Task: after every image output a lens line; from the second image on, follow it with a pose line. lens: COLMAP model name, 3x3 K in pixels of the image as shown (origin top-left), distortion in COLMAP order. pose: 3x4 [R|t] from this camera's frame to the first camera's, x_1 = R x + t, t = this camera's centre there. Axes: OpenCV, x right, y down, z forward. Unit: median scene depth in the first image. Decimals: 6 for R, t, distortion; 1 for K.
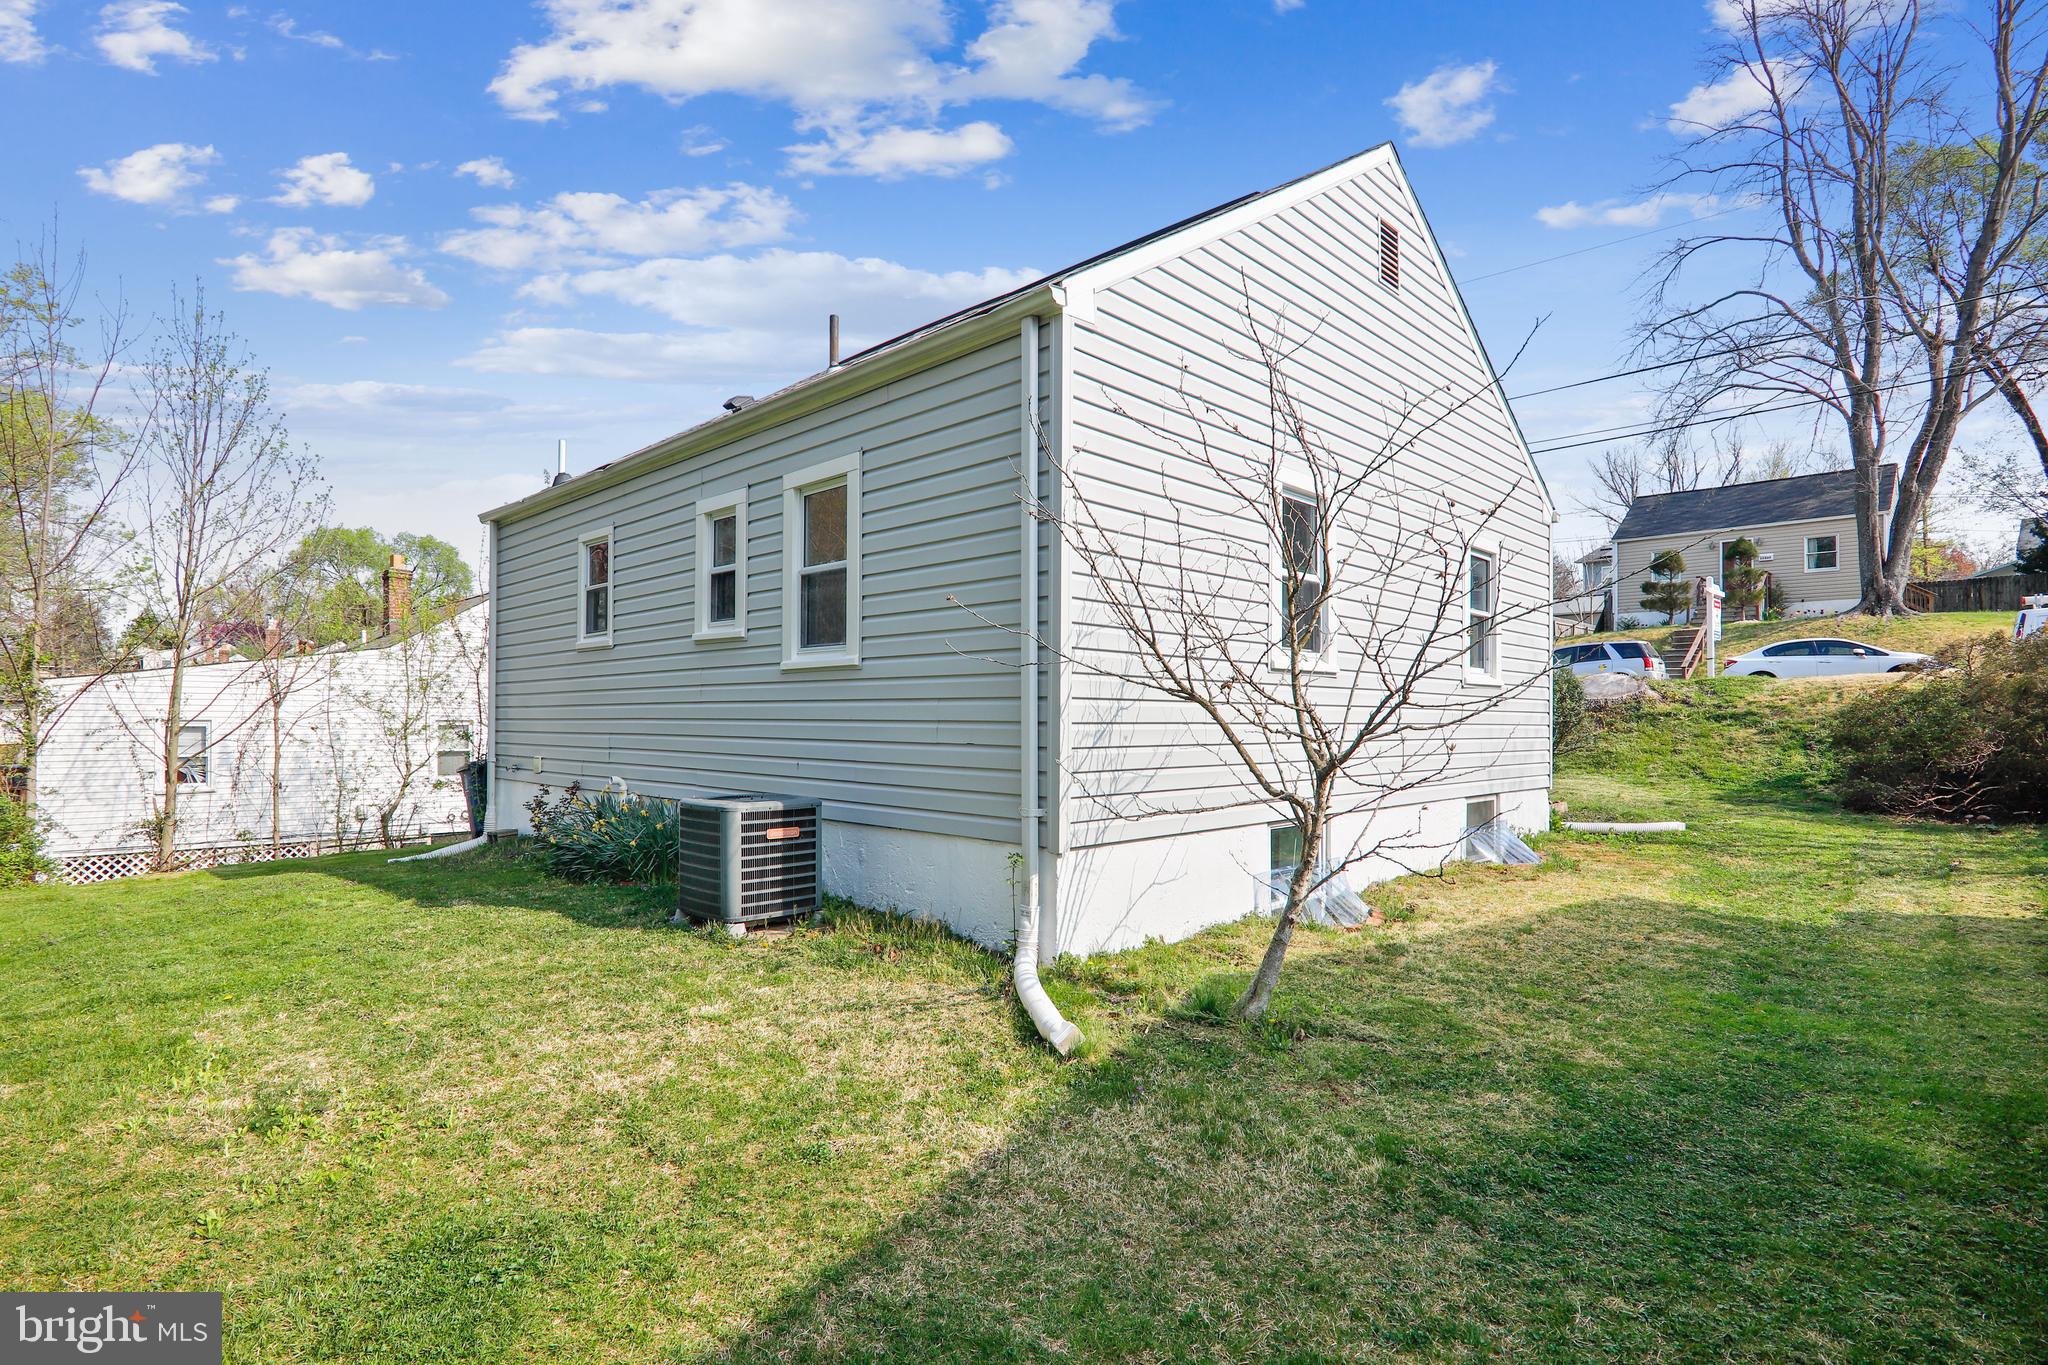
lens RADIAL K [[1009.6, 0, 1020.0], [0, 1009.6, 677.5], [0, 0, 1]] dist [-0.022811, -0.000536]
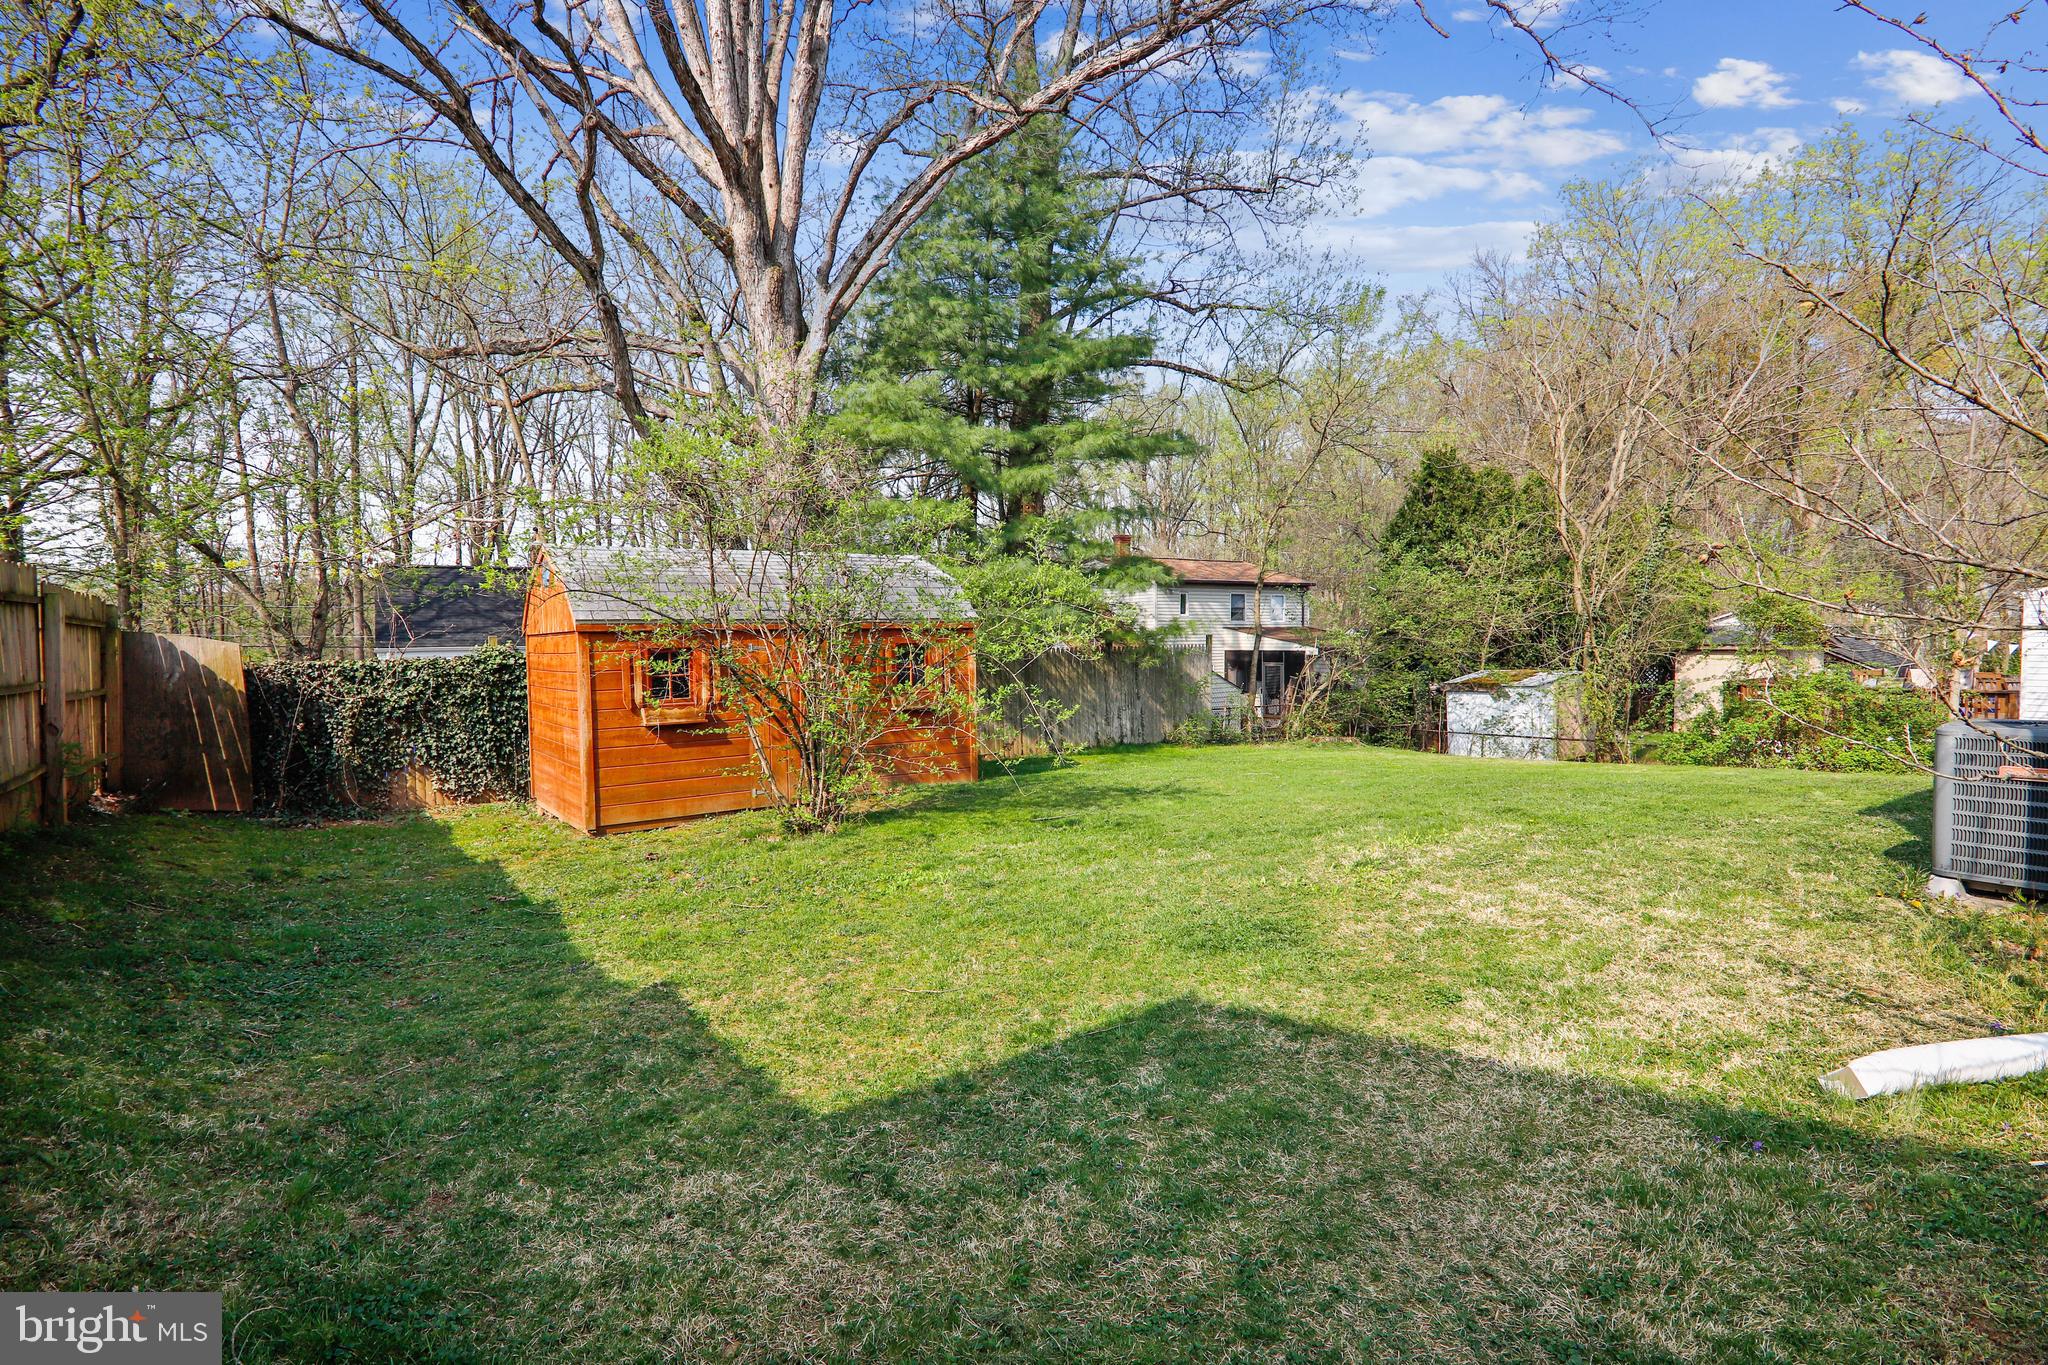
lens RADIAL K [[1009.6, 0, 1020.0], [0, 1009.6, 677.5], [0, 0, 1]] dist [-0.022811, -0.000536]
pose [[-0.164156, 0.044125, -0.985447, 0.705720], [0.051202, 0.998034, 0.036159, 0.030873], [0.985105, -0.044521, -0.166092, 0.516648]]
